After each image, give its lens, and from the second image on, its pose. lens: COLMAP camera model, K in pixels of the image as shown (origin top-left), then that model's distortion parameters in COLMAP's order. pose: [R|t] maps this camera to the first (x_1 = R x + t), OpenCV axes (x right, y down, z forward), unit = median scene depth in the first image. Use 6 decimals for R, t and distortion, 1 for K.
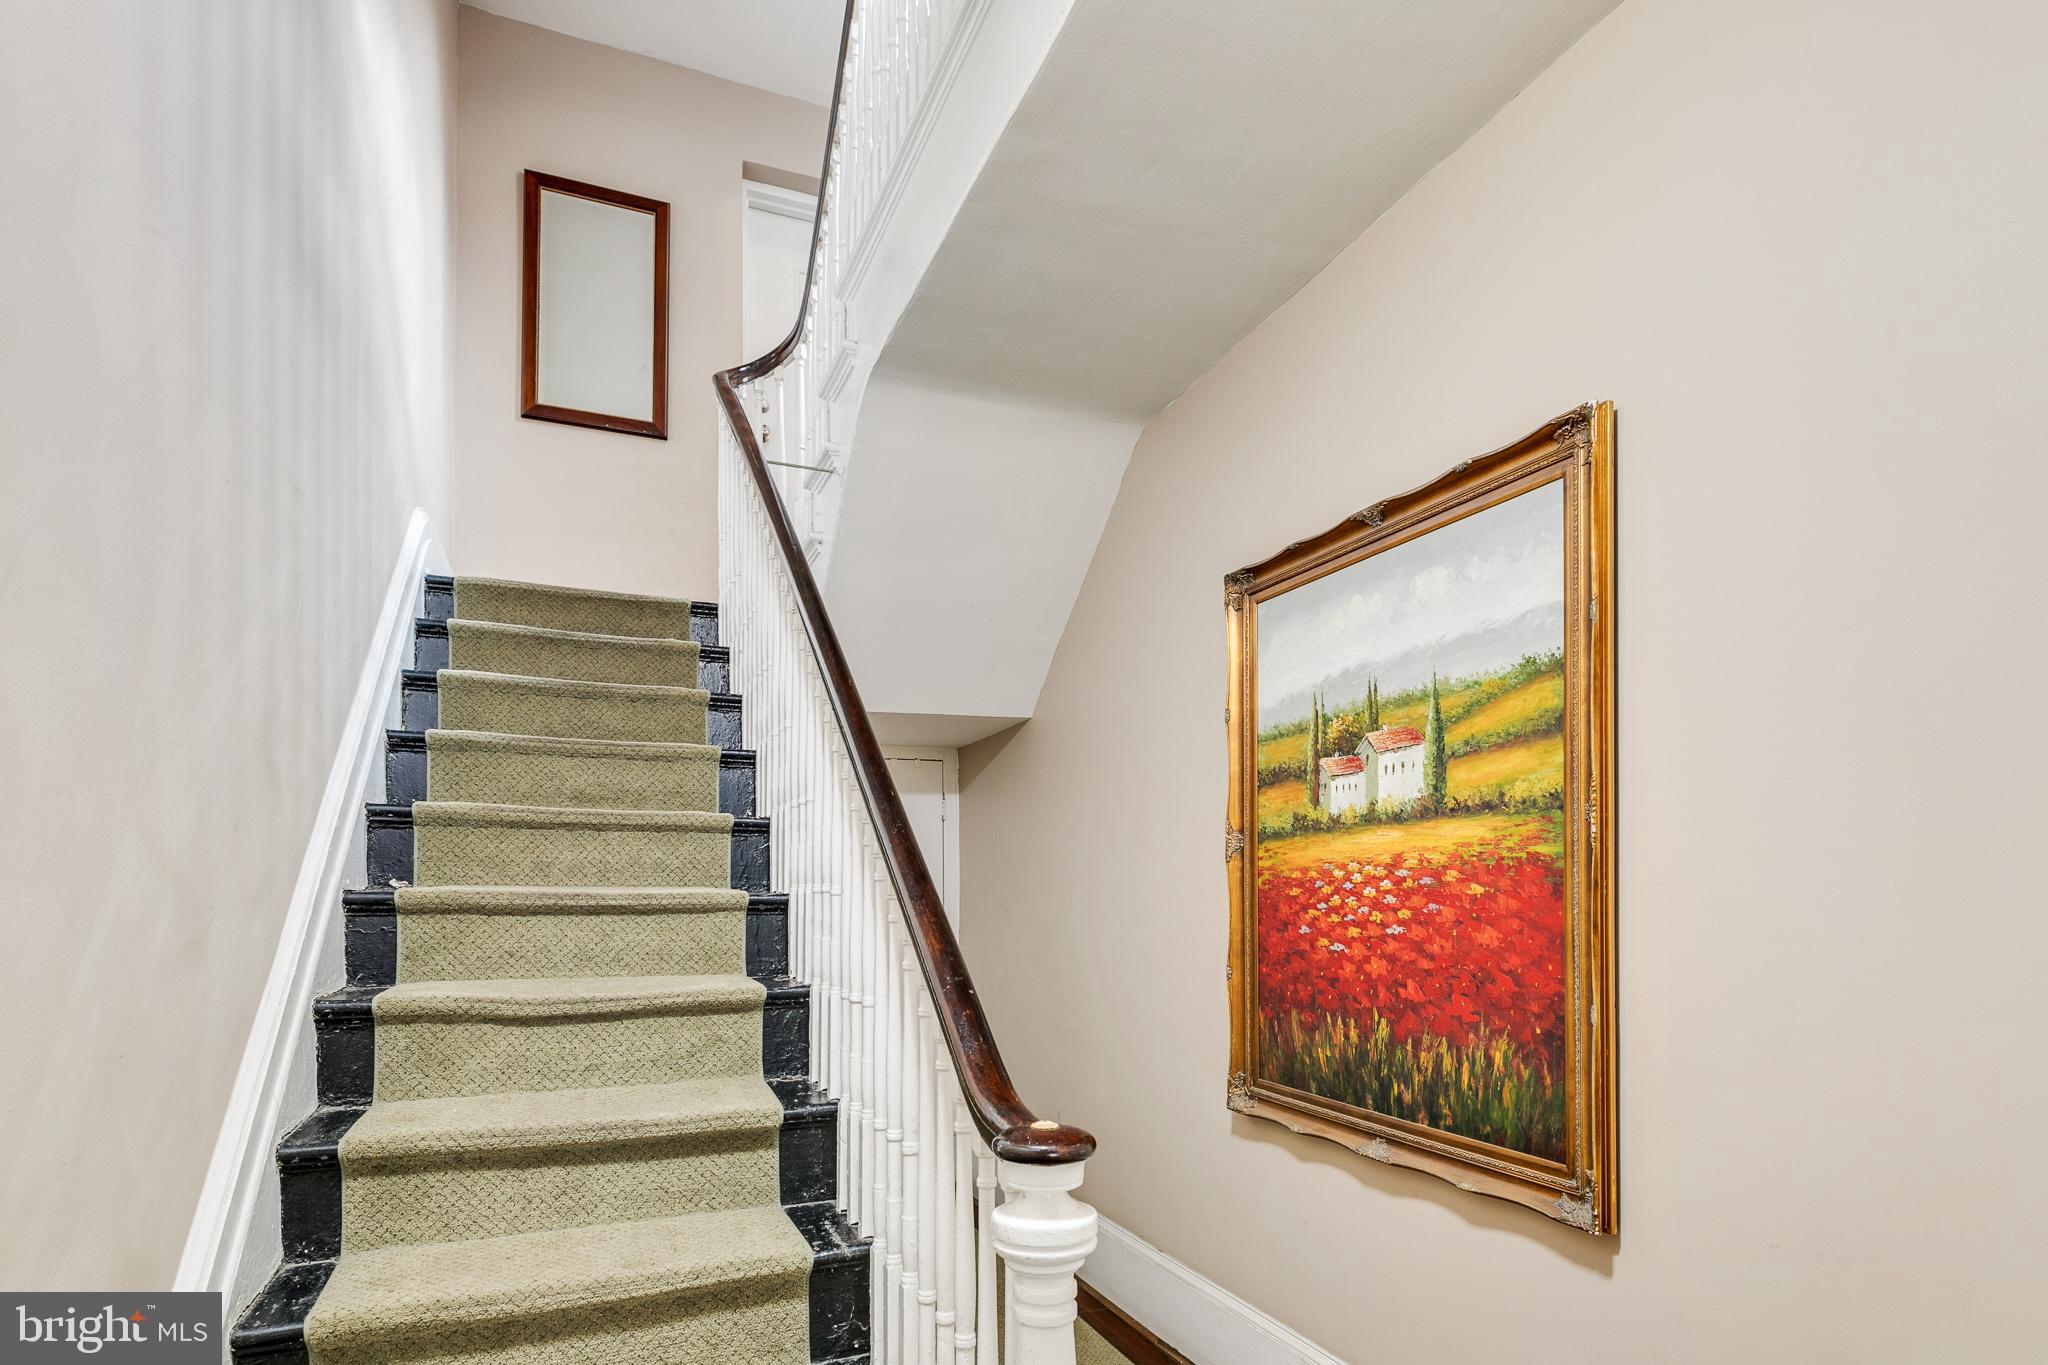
lens RADIAL K [[1016.1, 0, 1033.3], [0, 1016.1, 842.3], [0, 0, 1]] dist [-0.003169, 0.001533]
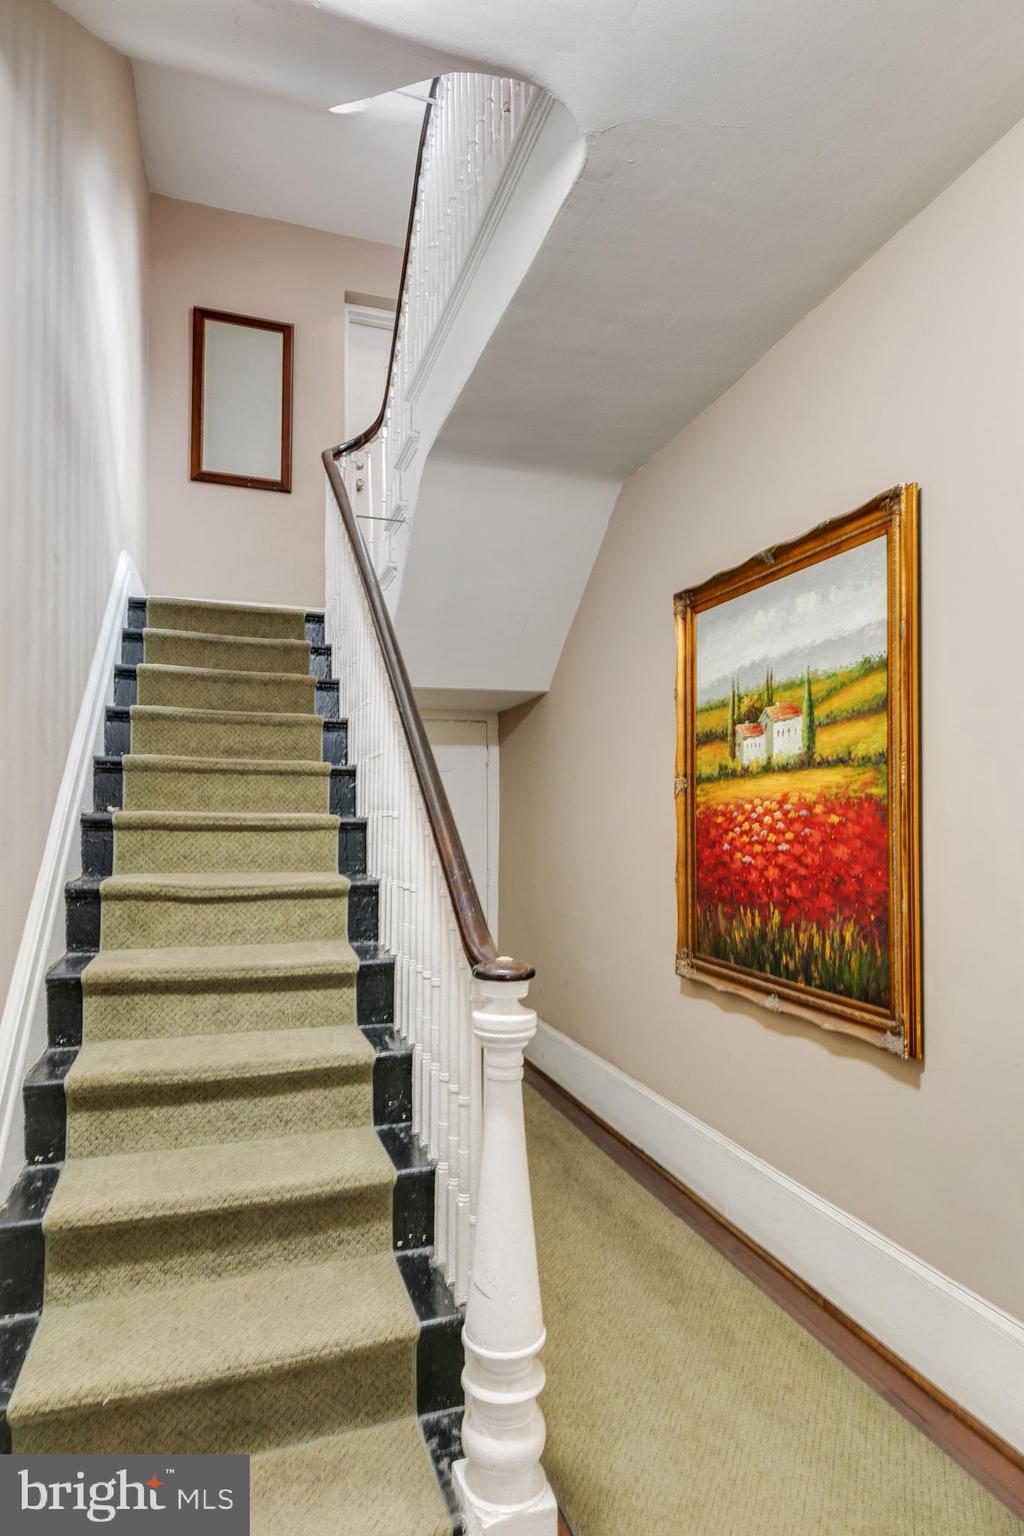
lens RADIAL K [[846.9, 0, 511.7], [0, 846.9, 770.4], [0, 0, 1]] dist [0.004459, 0.004242]
pose [[0.995451, 0.002704, -0.095238, 0.088818], [-0.003721, 0.999938, -0.010502, -0.006785], [0.095204, 0.010808, 0.995399, -0.211141]]
